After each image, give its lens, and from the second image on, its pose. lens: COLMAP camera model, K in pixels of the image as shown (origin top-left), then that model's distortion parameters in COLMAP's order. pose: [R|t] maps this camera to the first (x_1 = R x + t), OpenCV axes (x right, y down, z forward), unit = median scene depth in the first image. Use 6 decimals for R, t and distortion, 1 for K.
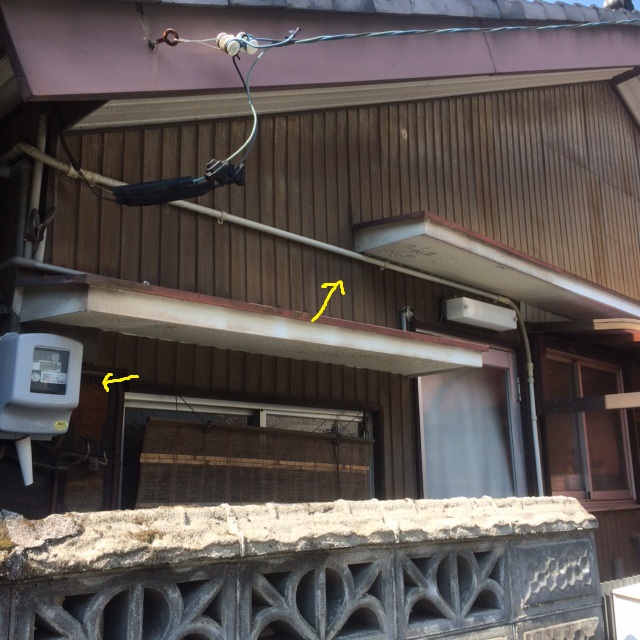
lens RADIAL K [[725.6, 0, 320.0], [0, 725.6, 320.0], [0, 0, 1]] dist [0.060329, -0.066254]
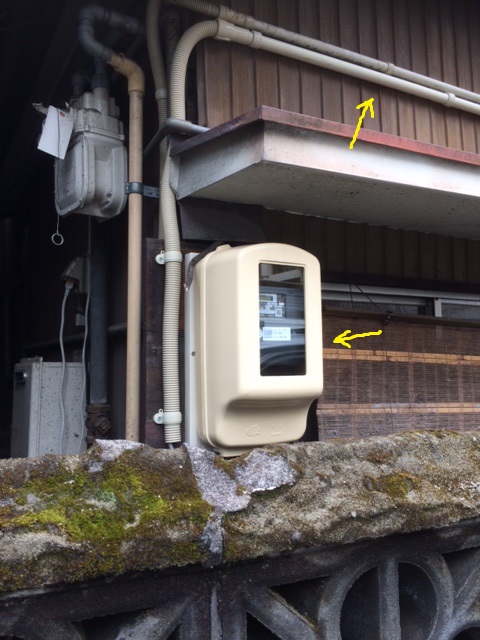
lens RADIAL K [[547.9, 0, 241.7], [0, 547.9, 318.0], [0, 0, 1]] dist [0.076261, -0.104035]
pose [[0.965586, -0.018639, -0.259415, -0.179751], [0.054436, 0.989820, 0.131503, 0.062129], [0.254324, -0.141099, 0.956771, 0.396701]]
